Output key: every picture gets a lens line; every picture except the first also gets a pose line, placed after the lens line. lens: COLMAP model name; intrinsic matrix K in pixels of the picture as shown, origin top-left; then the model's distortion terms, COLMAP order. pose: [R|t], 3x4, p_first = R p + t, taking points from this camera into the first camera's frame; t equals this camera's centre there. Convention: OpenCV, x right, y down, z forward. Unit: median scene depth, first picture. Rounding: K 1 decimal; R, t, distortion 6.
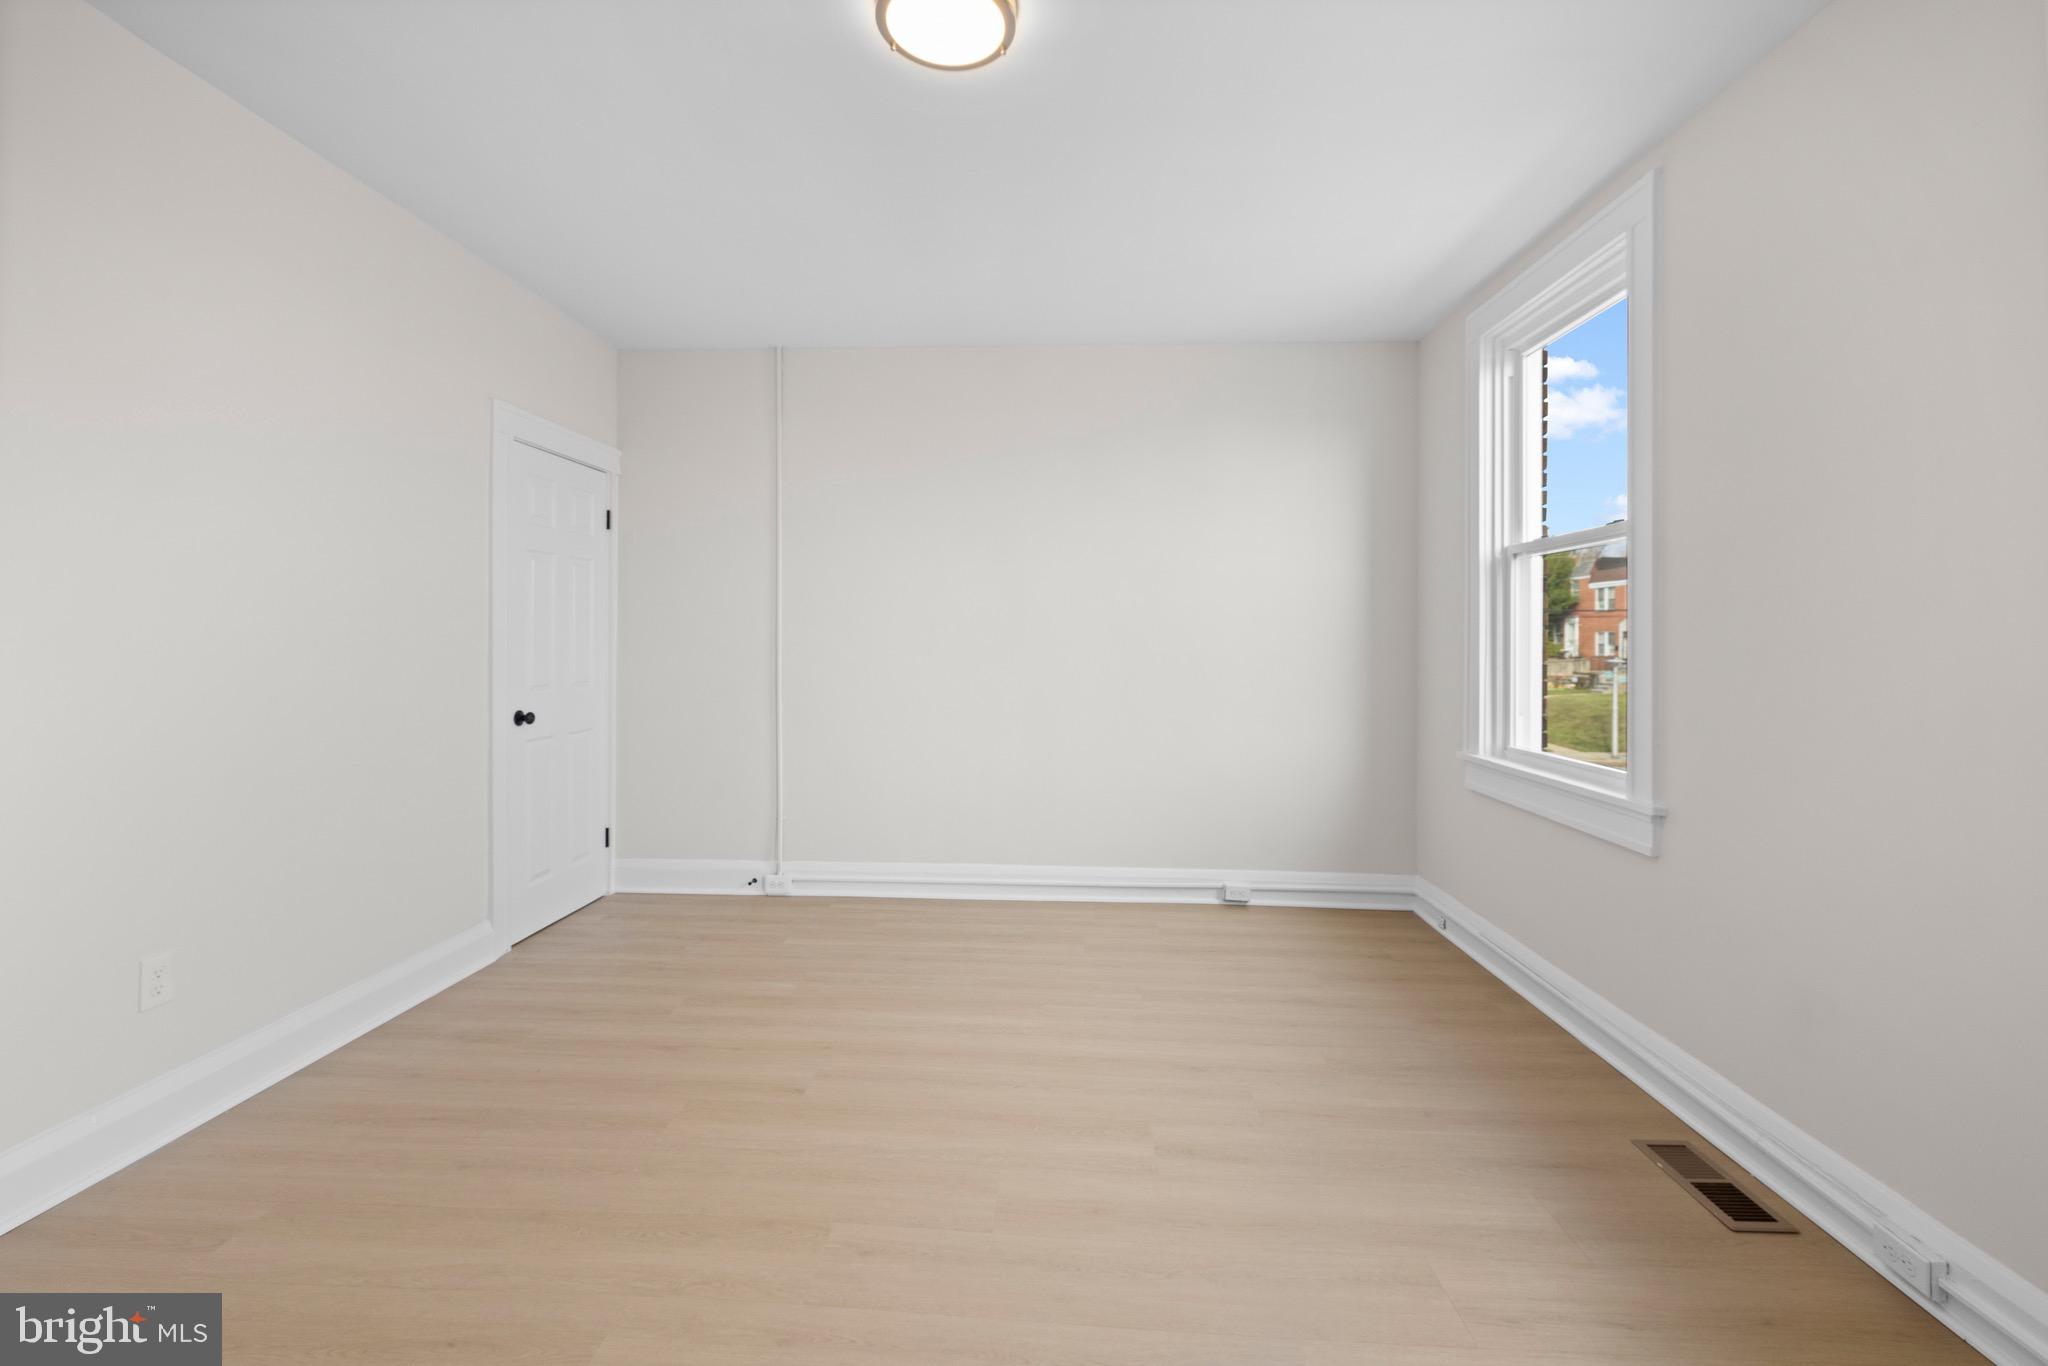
lens RADIAL K [[873.9, 0, 1019.3], [0, 873.9, 656.6], [0, 0, 1]] dist [-0.000167, -0.000102]
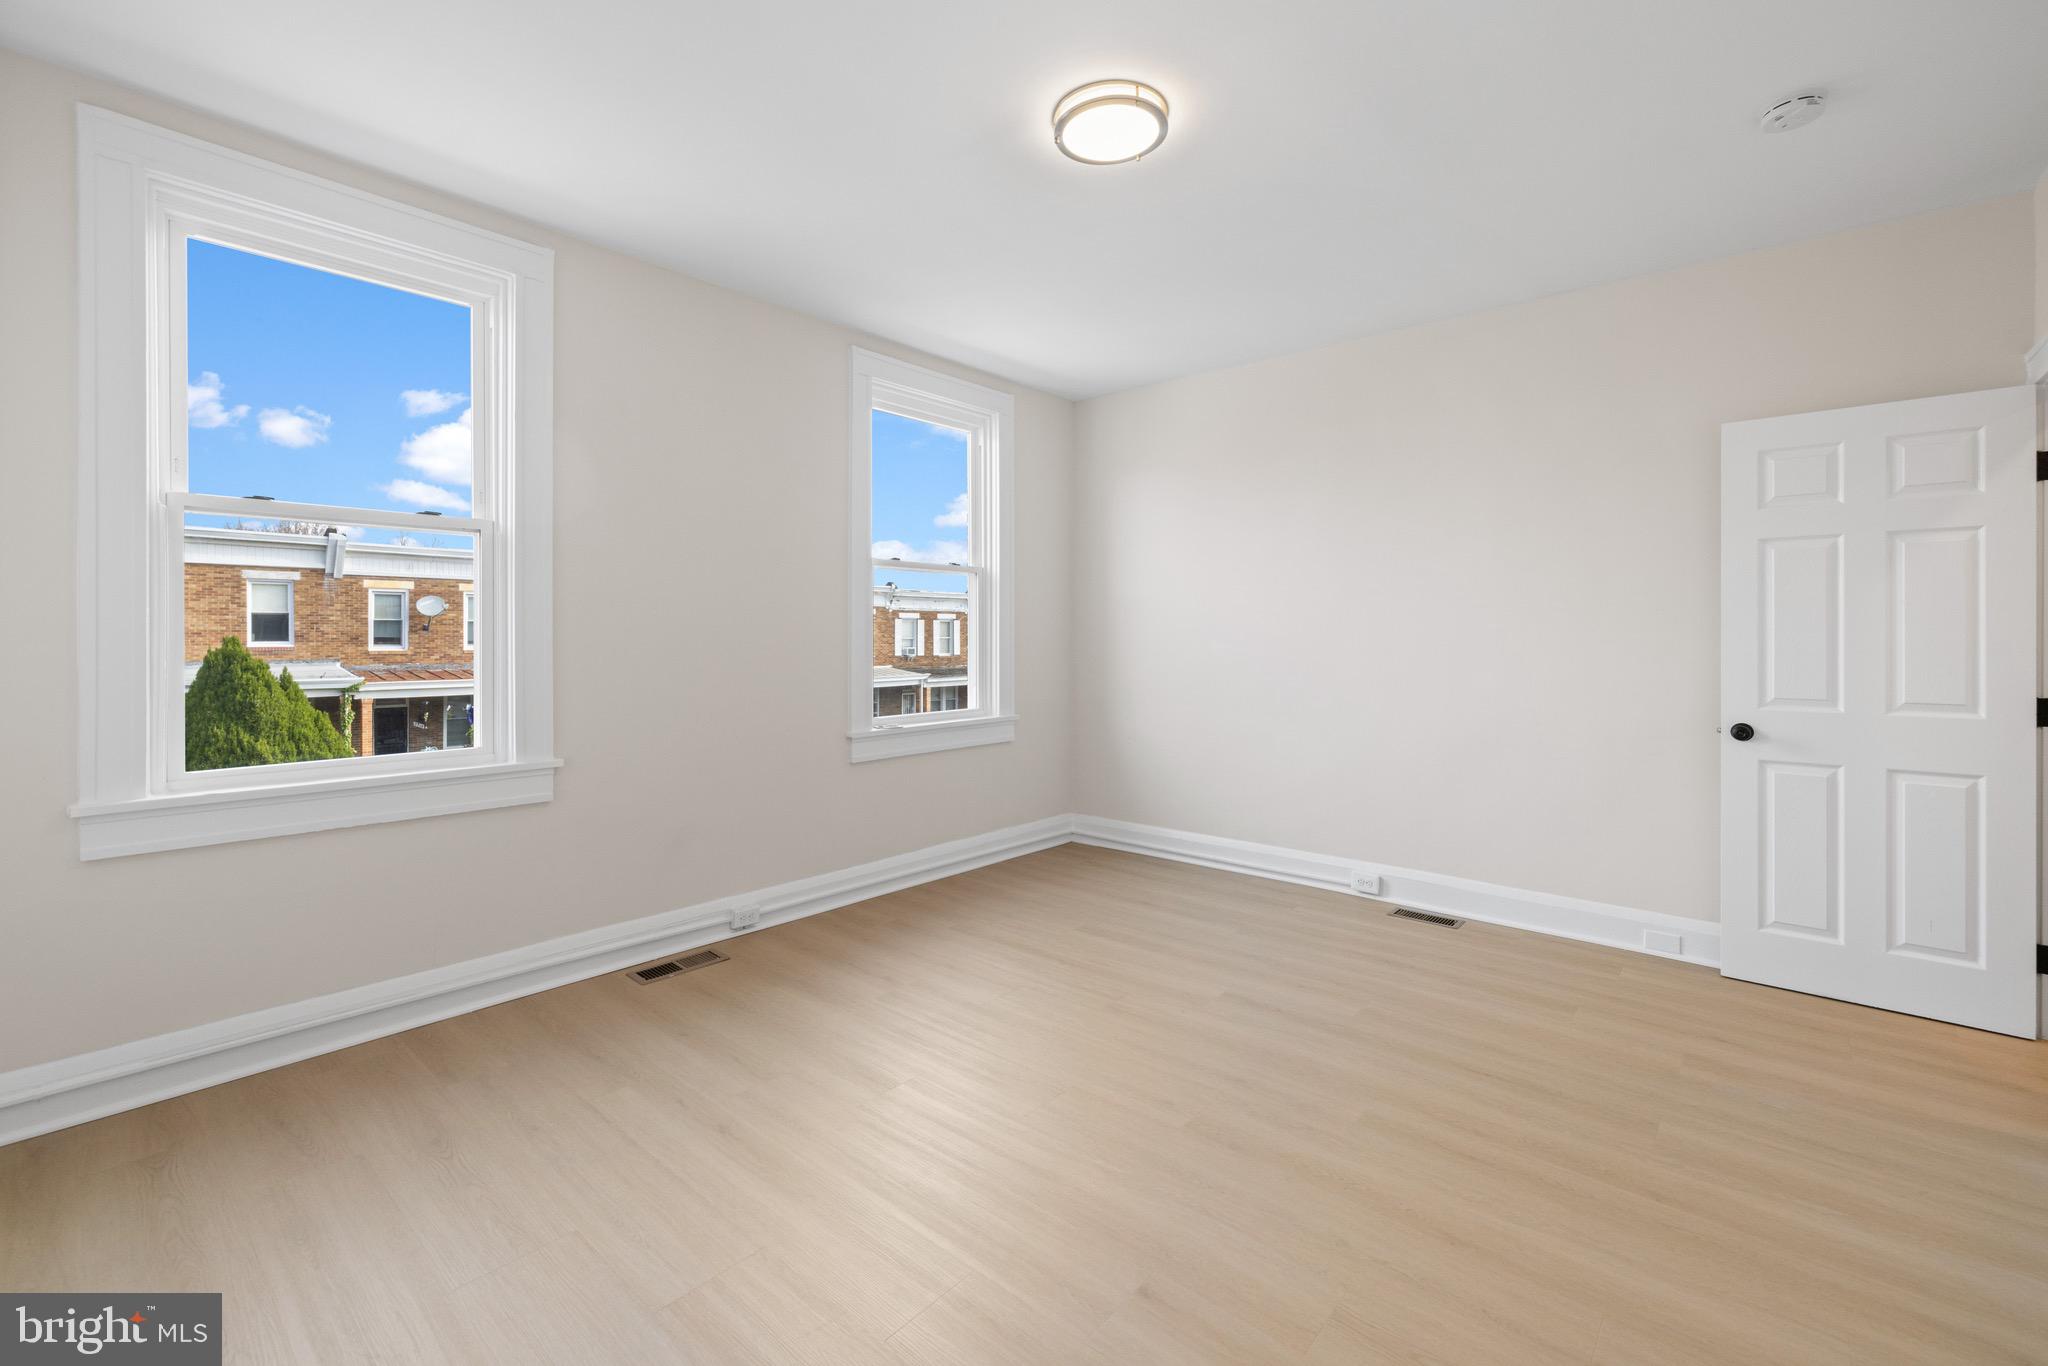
lens RADIAL K [[852.4, 0, 1021.5], [0, 852.4, 676.4], [0, 0, 1]] dist [0.000244, 0.000144]
pose [[-0.782208, -0.038514, 0.621826, -0.574120], [0.000427, 0.998054, 0.062352, -0.027436], [-0.623017, 0.049038, -0.780670, 1.558968]]
